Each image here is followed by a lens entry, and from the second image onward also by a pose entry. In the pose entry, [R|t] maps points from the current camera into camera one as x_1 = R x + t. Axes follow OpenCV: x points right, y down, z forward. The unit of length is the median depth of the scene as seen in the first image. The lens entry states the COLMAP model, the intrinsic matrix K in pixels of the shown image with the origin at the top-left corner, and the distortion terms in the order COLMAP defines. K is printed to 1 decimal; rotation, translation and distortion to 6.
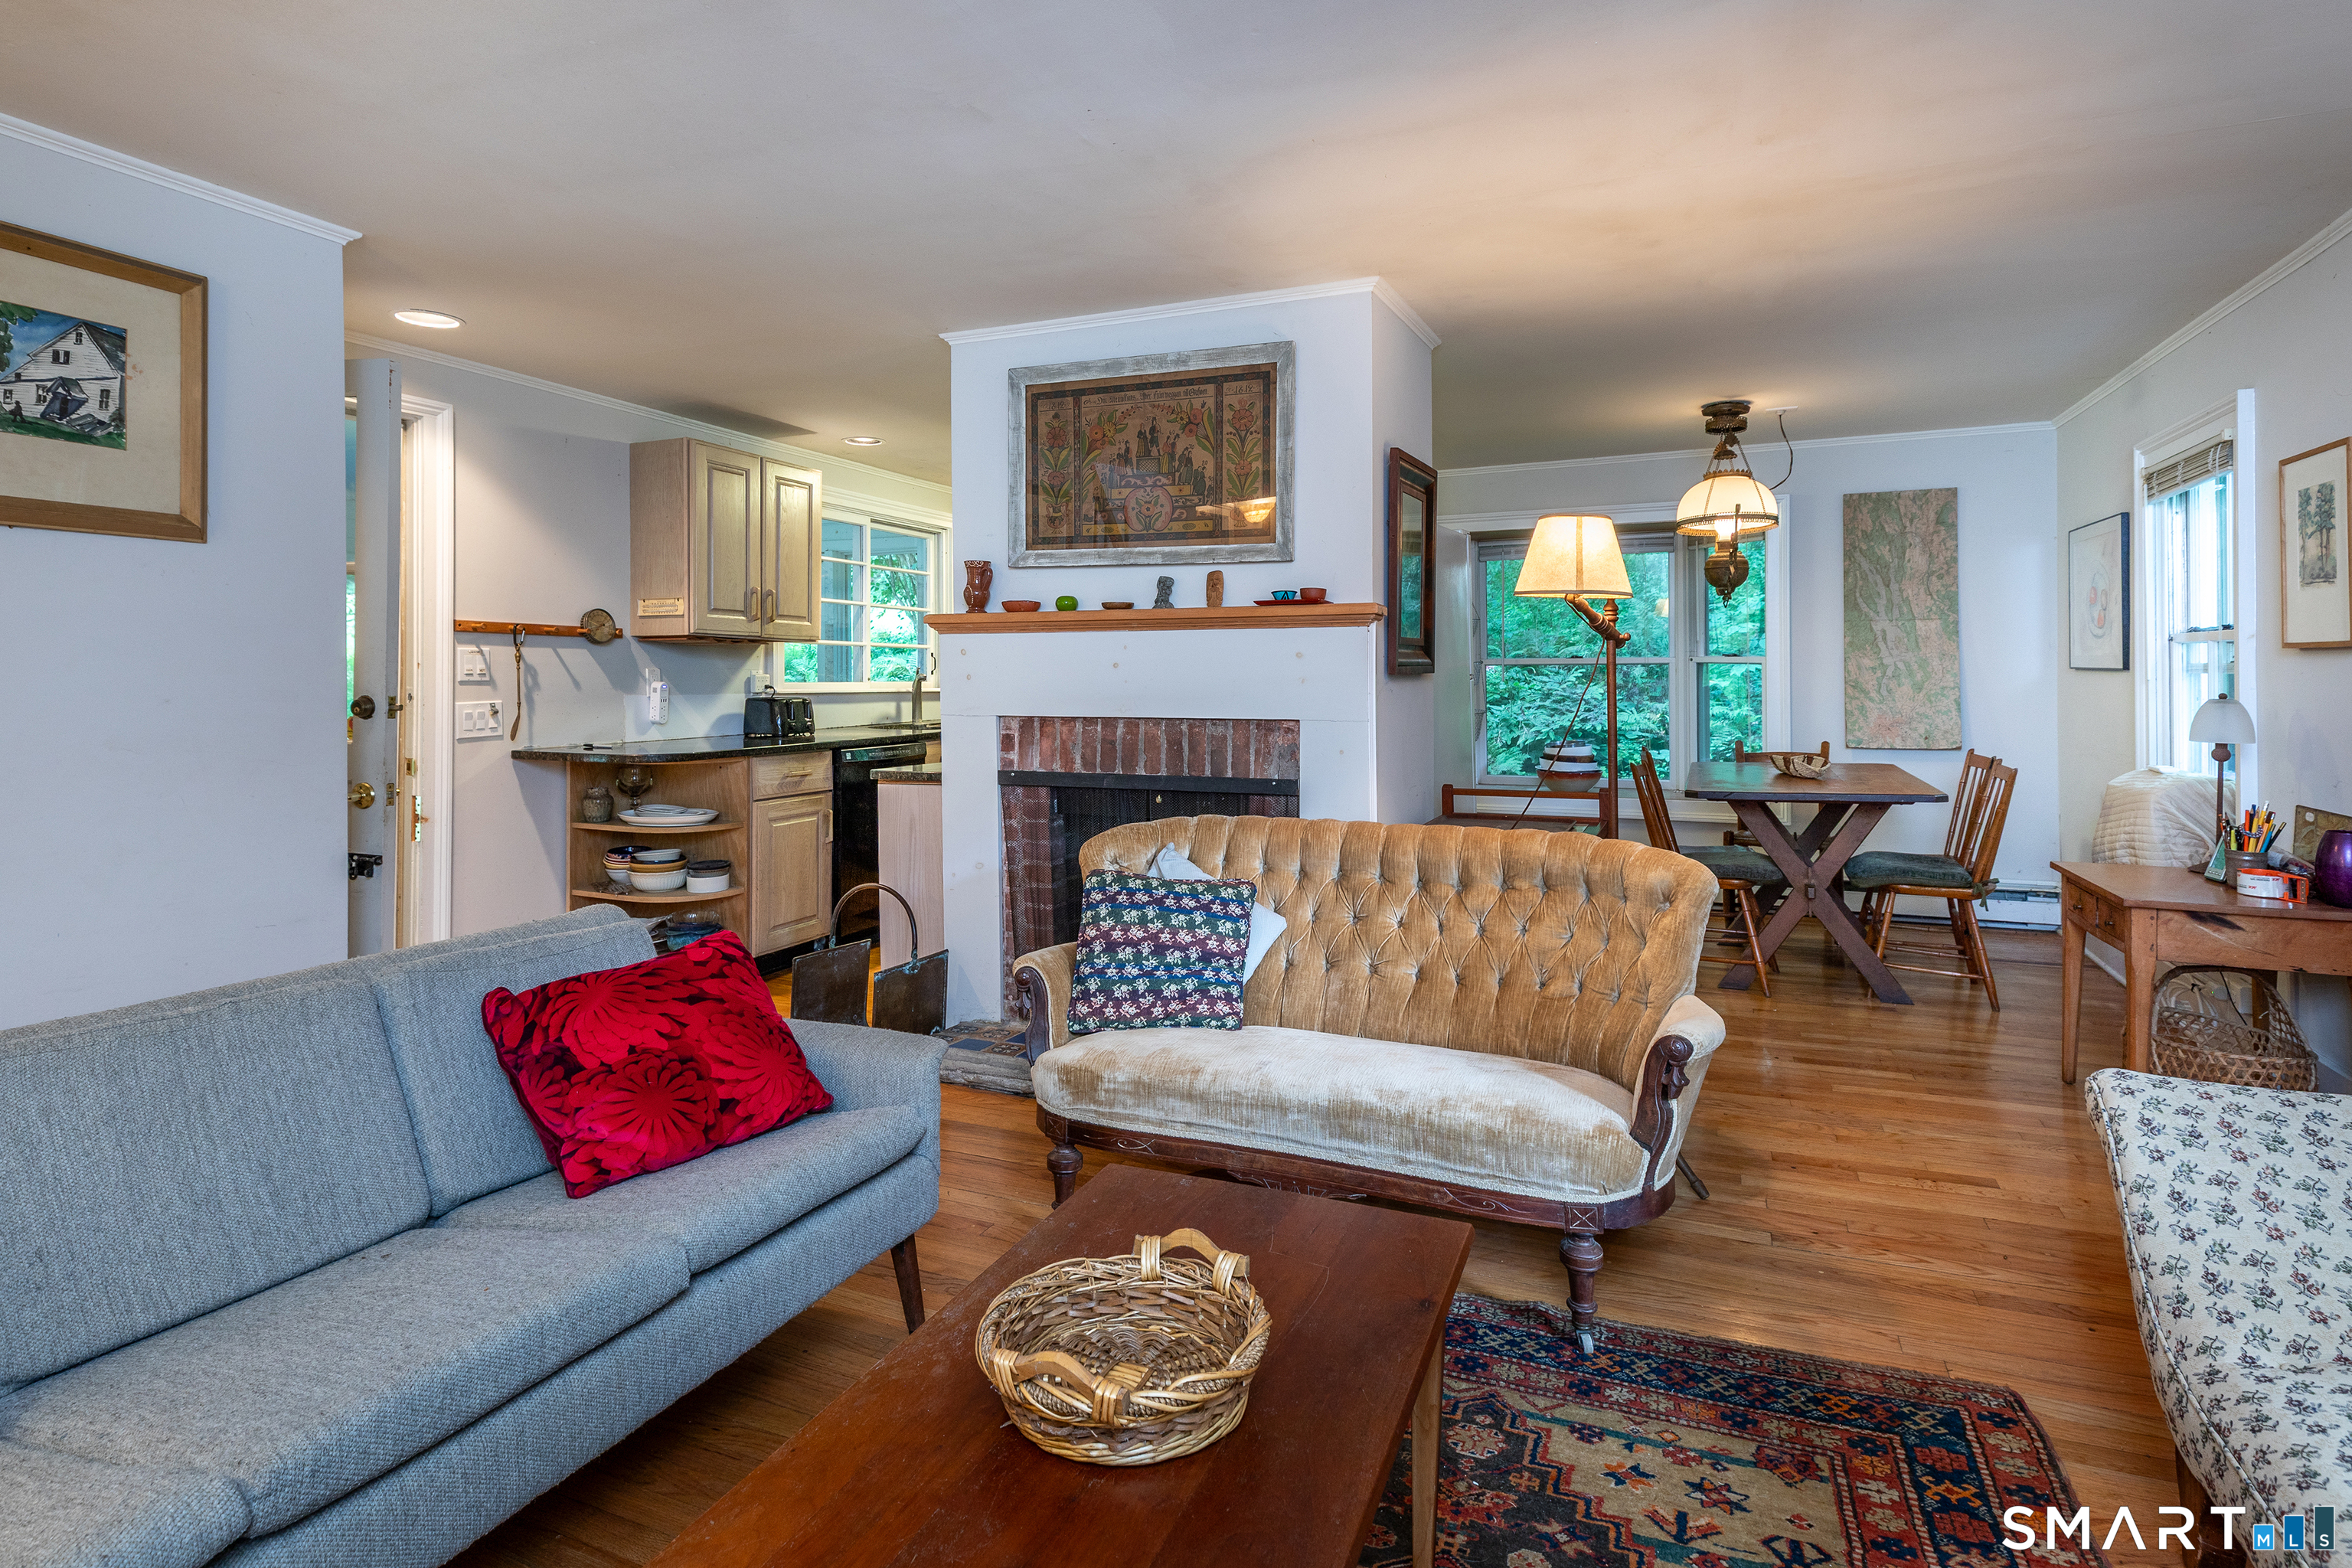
lens RADIAL K [[1077.2, 0, 1219.5], [0, 1077.2, 670.5], [0, 0, 1]] dist [0.001742, -0.000770]
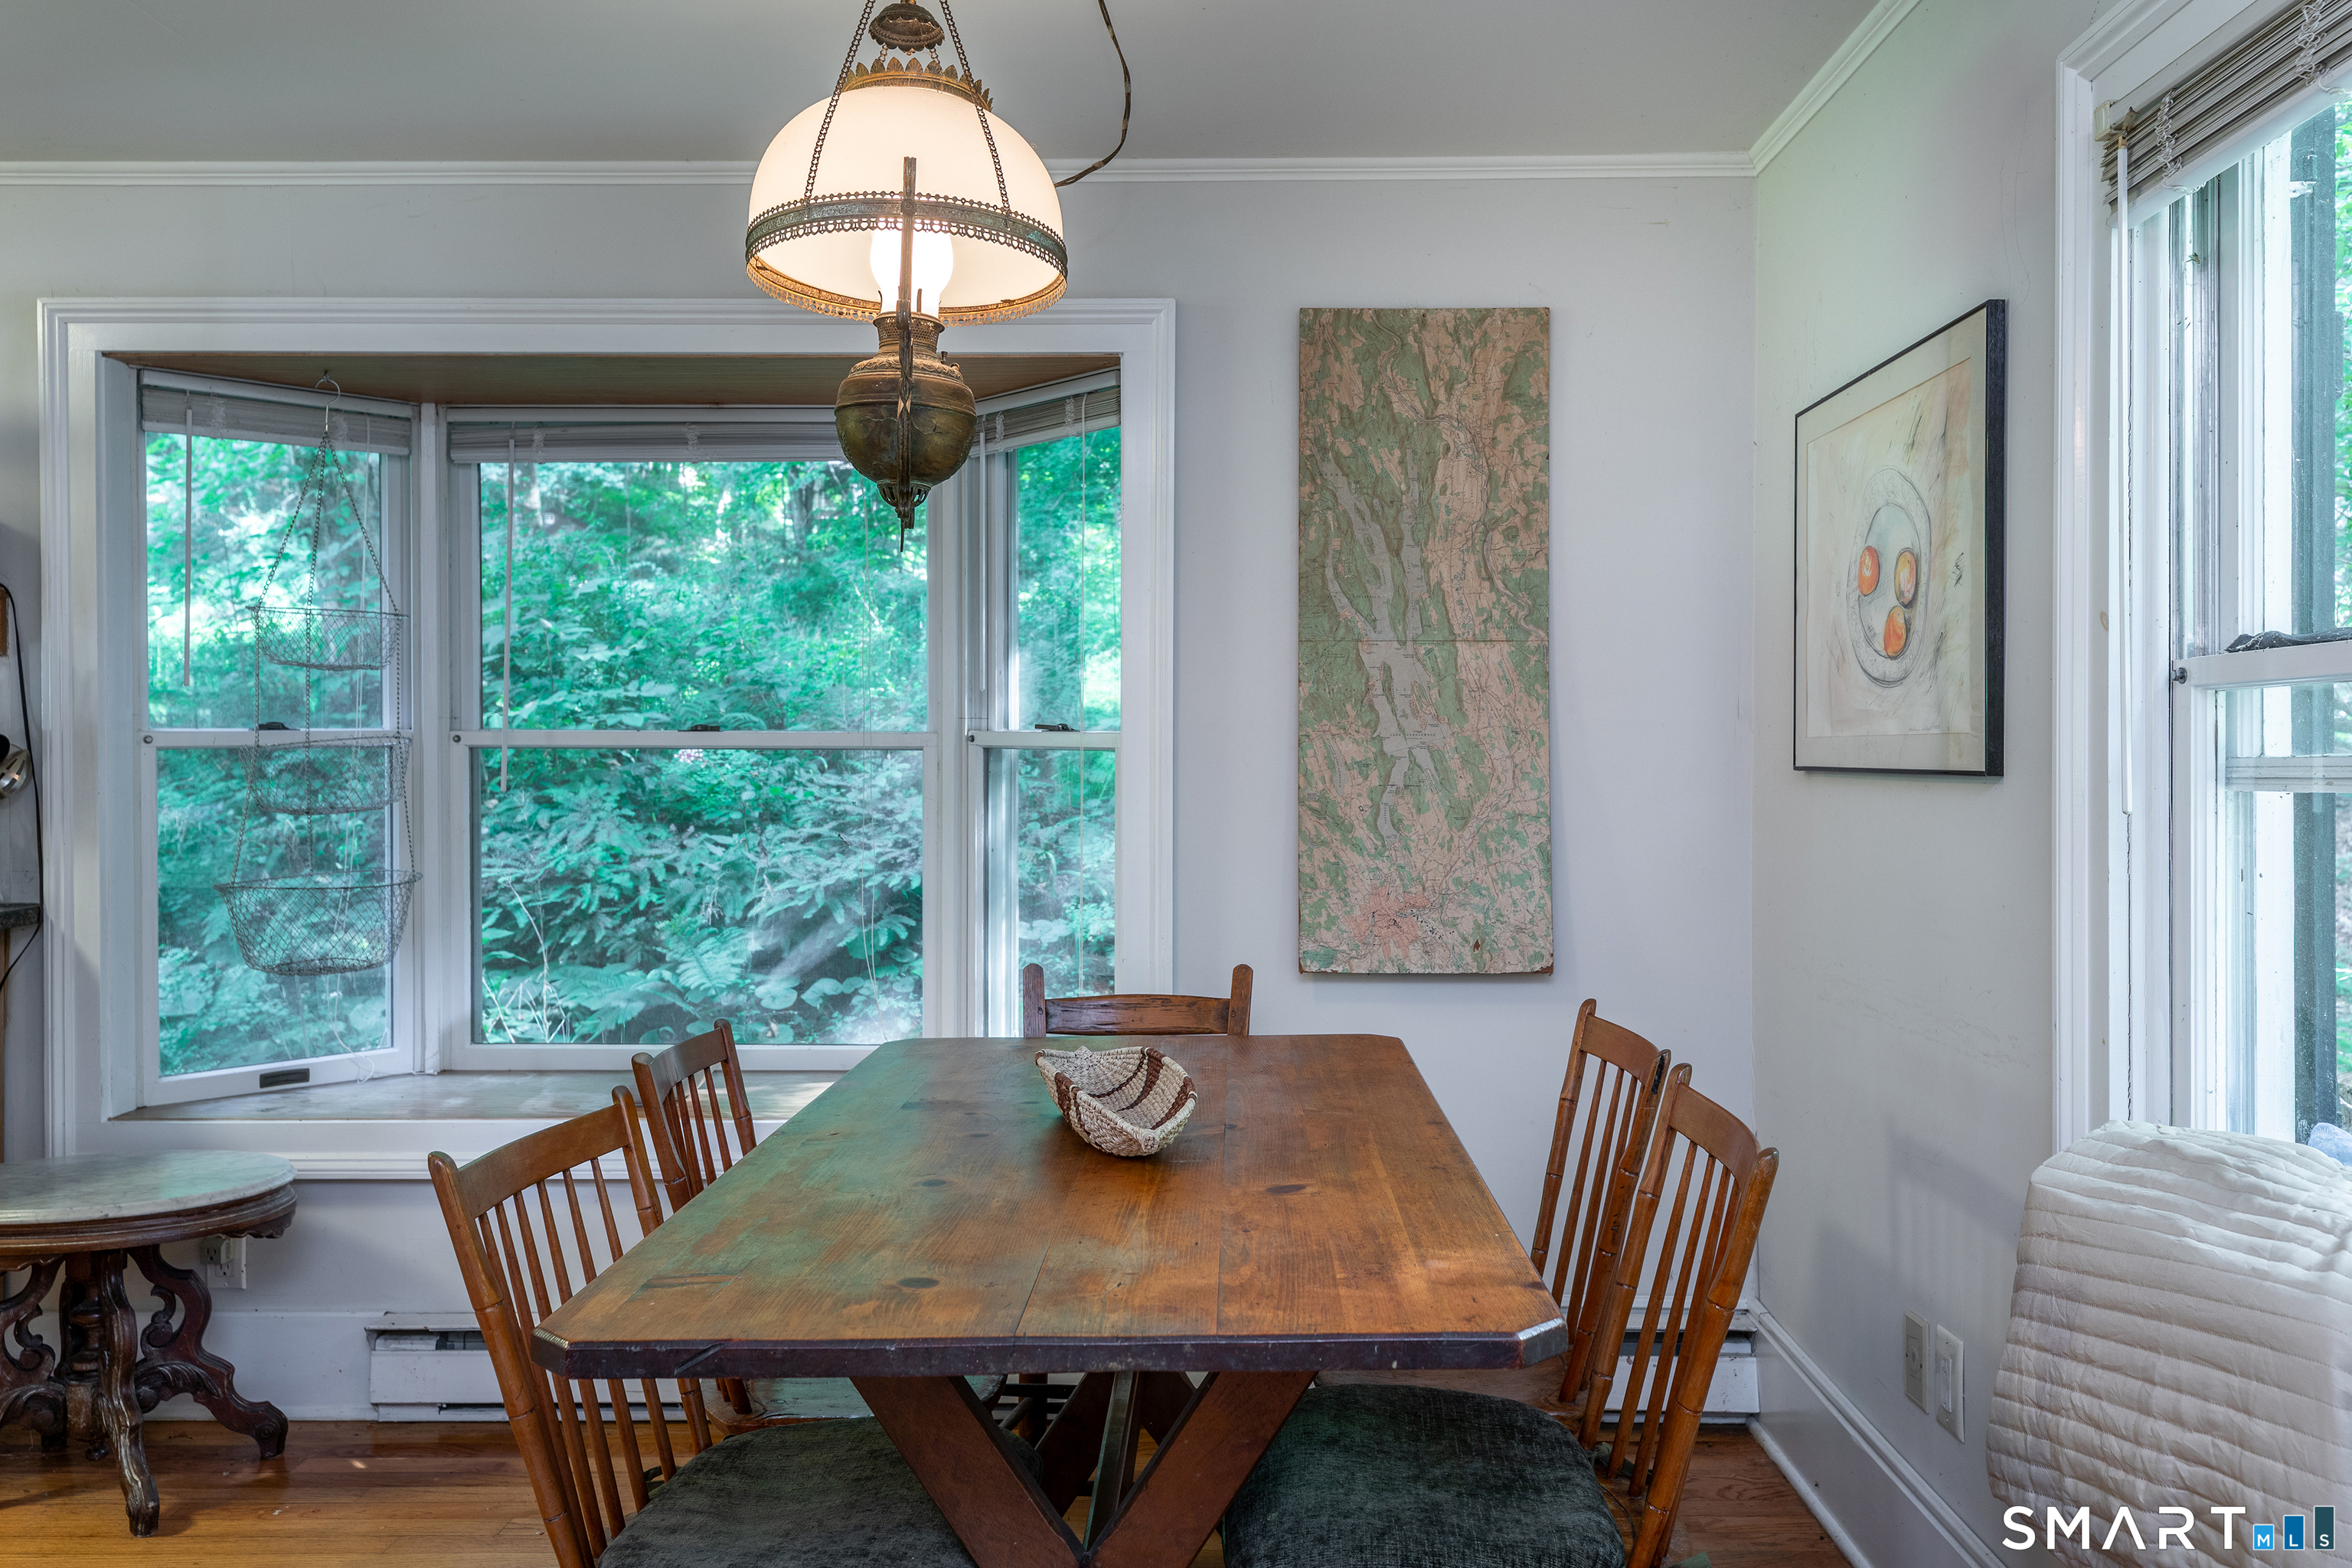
lens RADIAL K [[1904.2, 0, 1178.3], [0, 1904.2, 778.9], [0, 0, 1]] dist [0.002493, -0.000633]
pose [[0.909797, 0.005958, 0.415011, 0.268957], [-0.009105, 0.999943, 0.005605, -0.000284], [-0.414954, -0.008878, 0.909799, 0.415076]]
